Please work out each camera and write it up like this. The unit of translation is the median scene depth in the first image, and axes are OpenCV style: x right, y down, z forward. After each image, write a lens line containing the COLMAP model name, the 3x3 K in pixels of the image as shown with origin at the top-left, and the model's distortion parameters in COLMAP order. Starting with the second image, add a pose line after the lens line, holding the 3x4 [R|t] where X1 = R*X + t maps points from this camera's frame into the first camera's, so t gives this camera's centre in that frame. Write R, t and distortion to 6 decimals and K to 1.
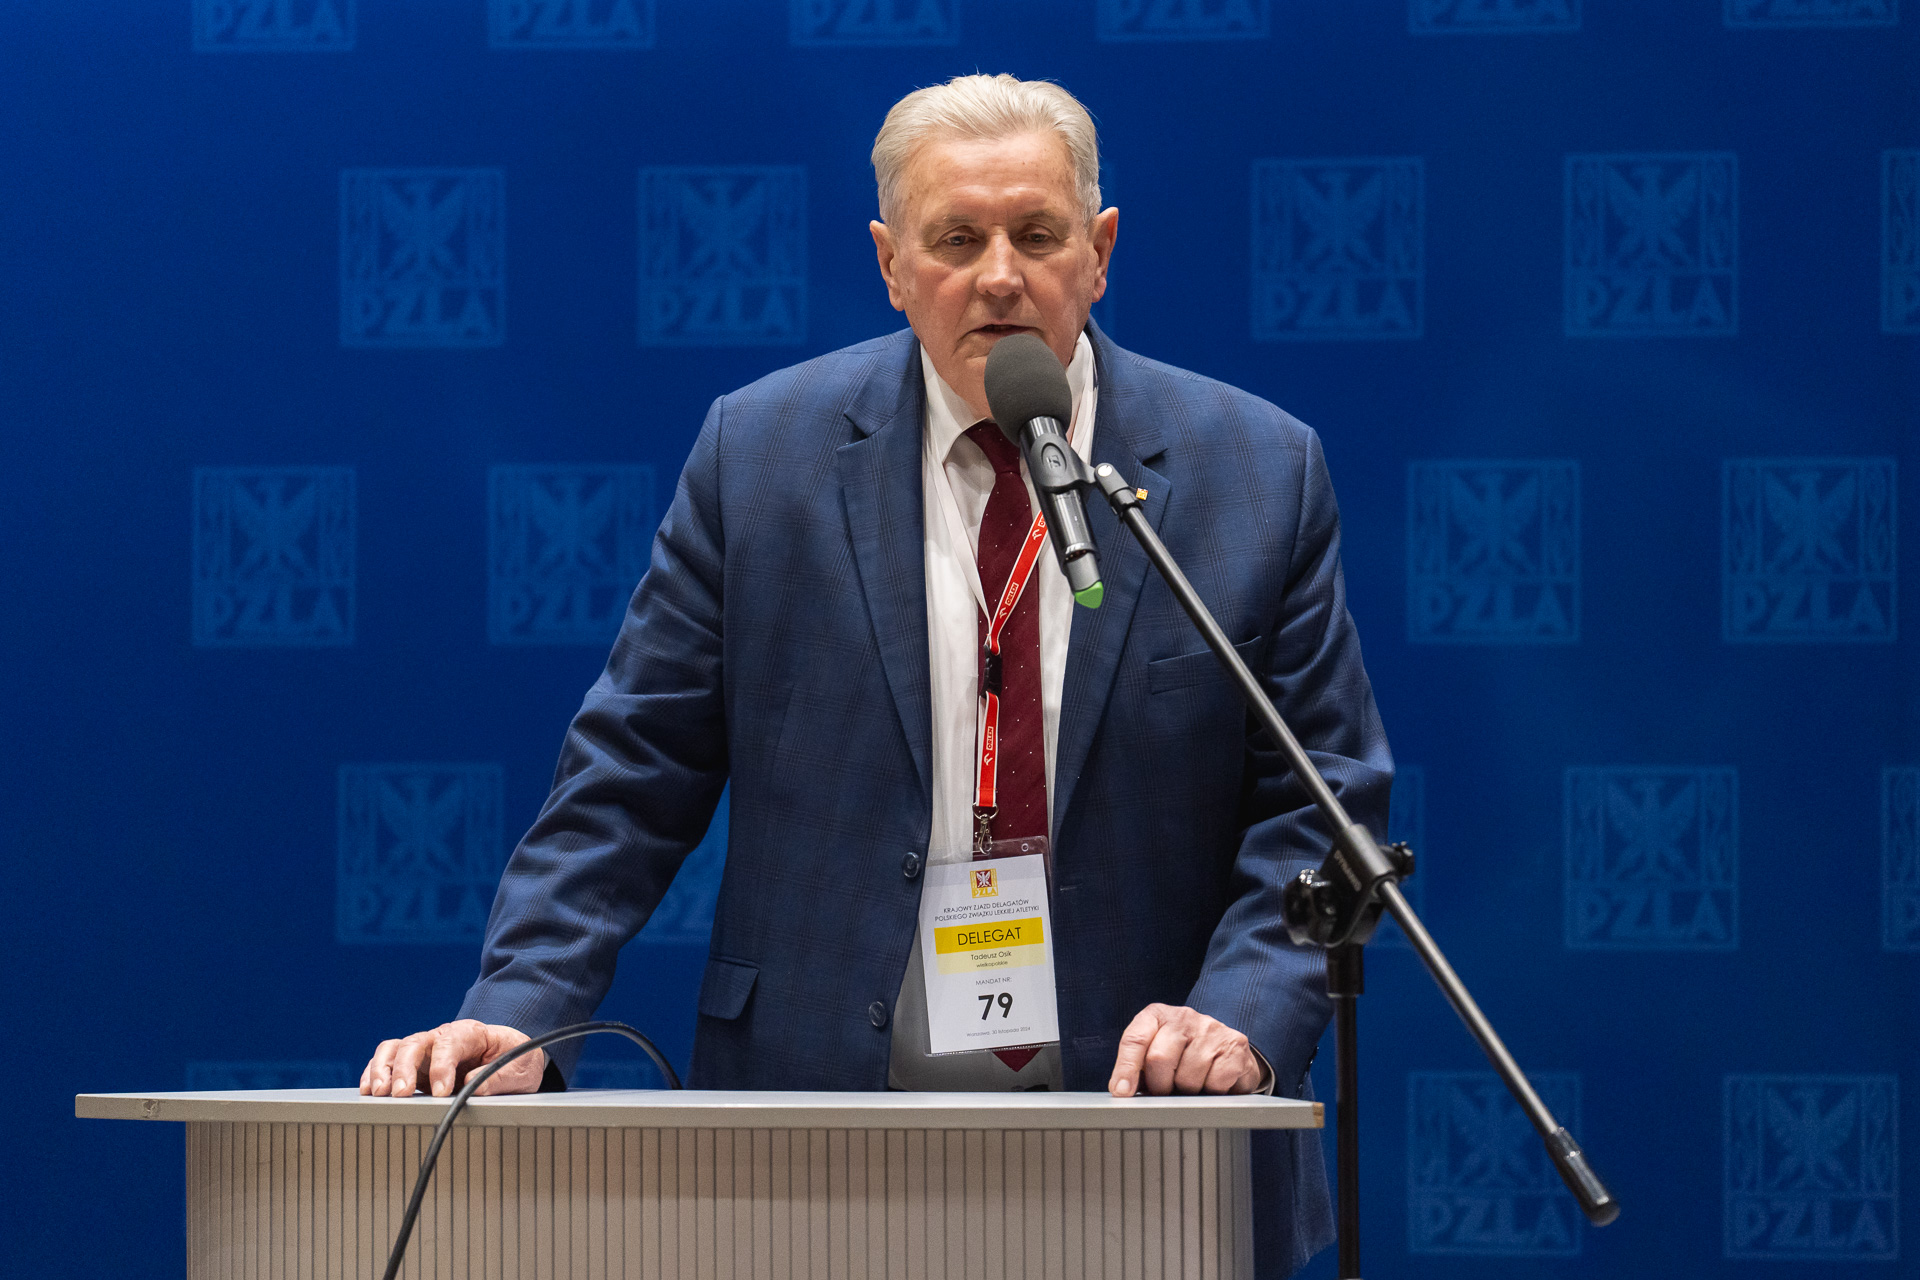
lens RADIAL K [[11332.4, 0, 1229.5], [0, 11332.4, 638.2], [0, 0, 1]] dist [0.147522, 10.263129]
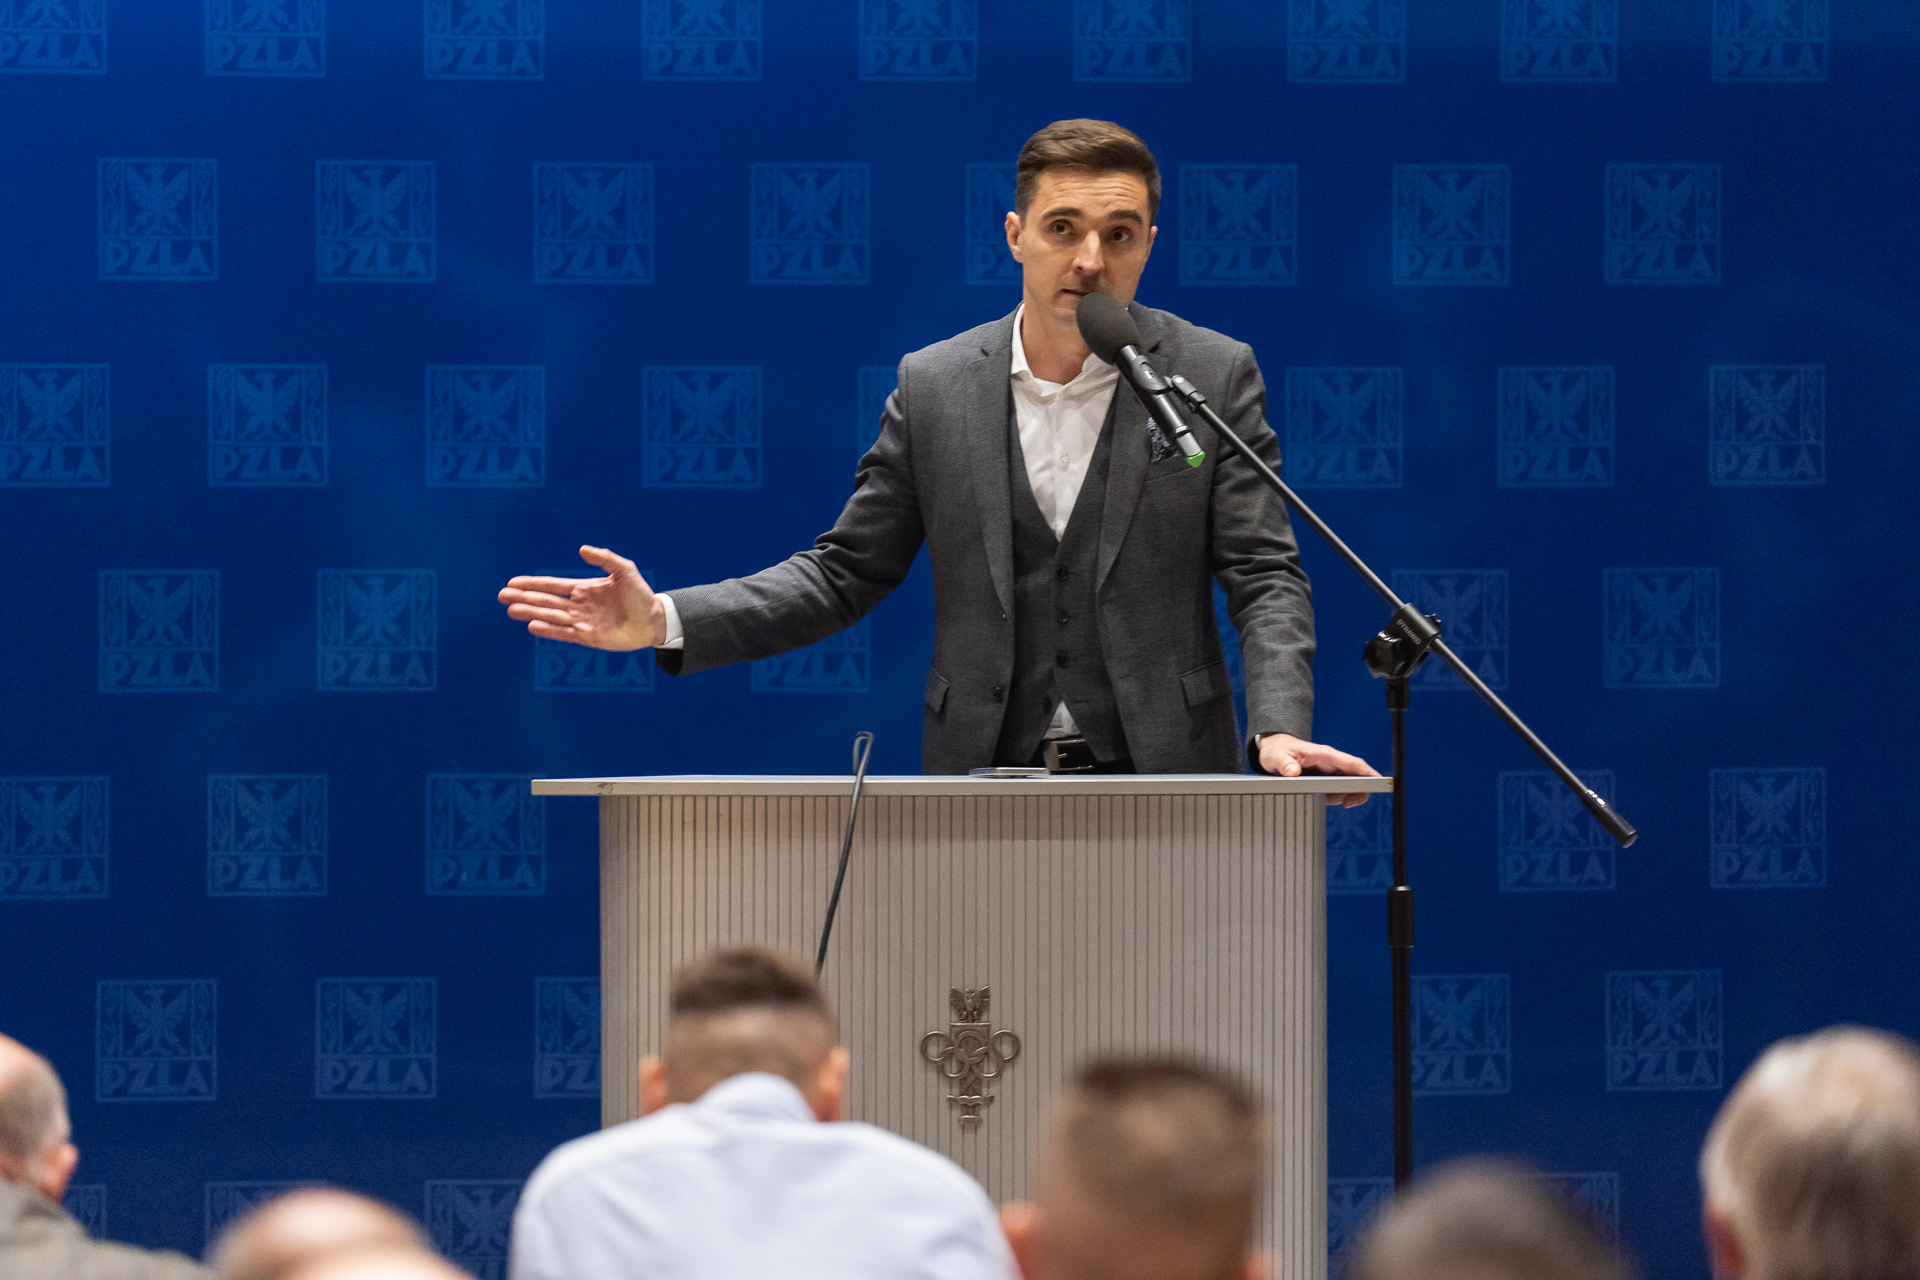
lens RADIAL K [[10523.0, 0, 847.8], [0, 10523.0, 640.7], [0, 0, 1]] dist [0.095490, -0.185017]
pose [[0.927945, -0.001867, 0.372712, -0.507688], [-0.003878, 0.999885, 0.014663, 0.000188], [-0.372696, -0.015051, 0.927831, -0.289926]]
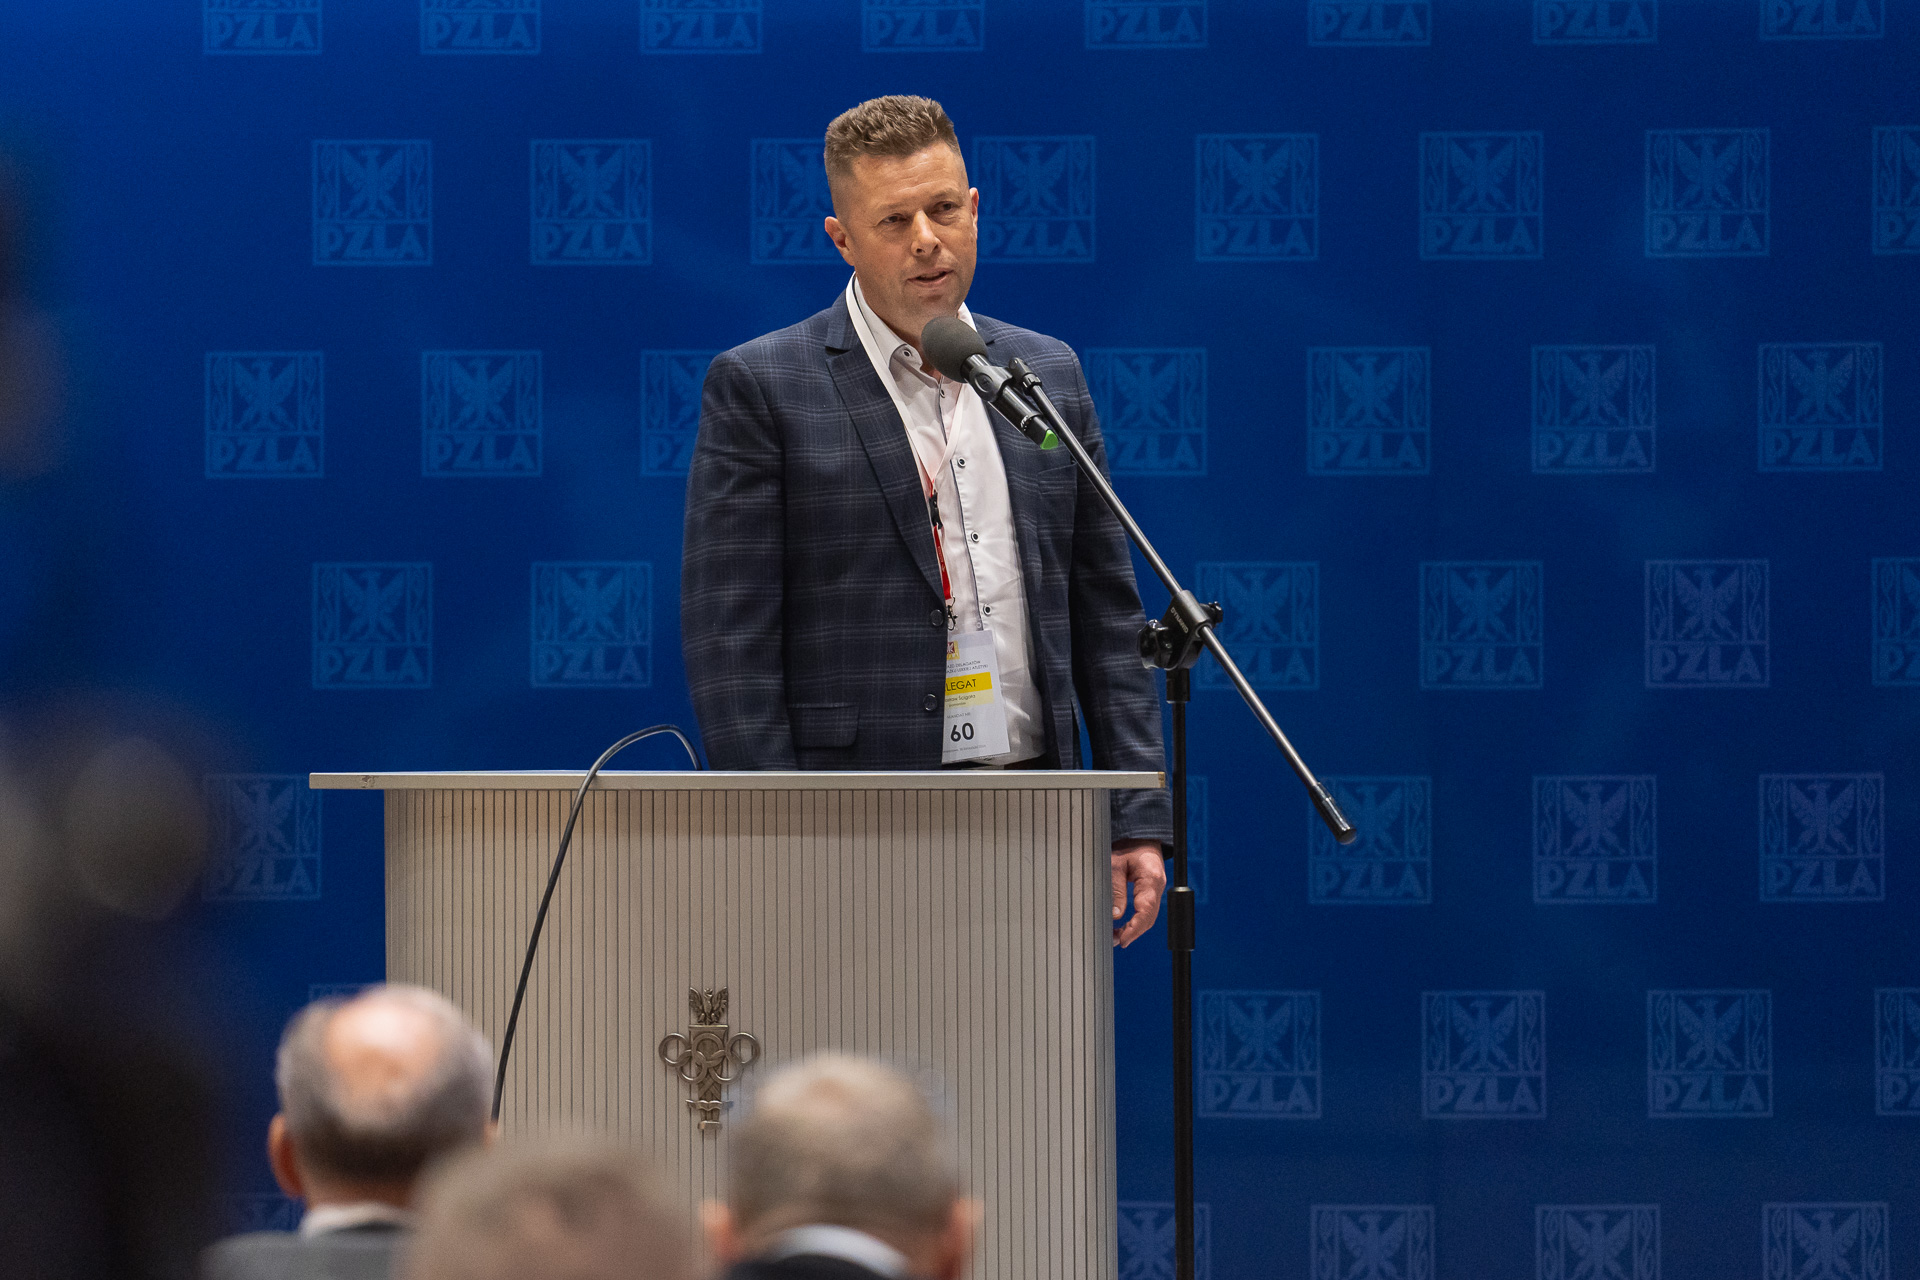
lens RADIAL K [[11600.5, 0, 960.0], [0, 11600.5, 640.0], [0, 0, 1]] dist [0.351009, -22.805509]
pose [[0.996436, -0.001228, 0.084344, -0.124441], [0.000194, 0.999925, 0.012276, 0.003194], [-0.084353, -0.012216, 0.996361, -0.460406]]
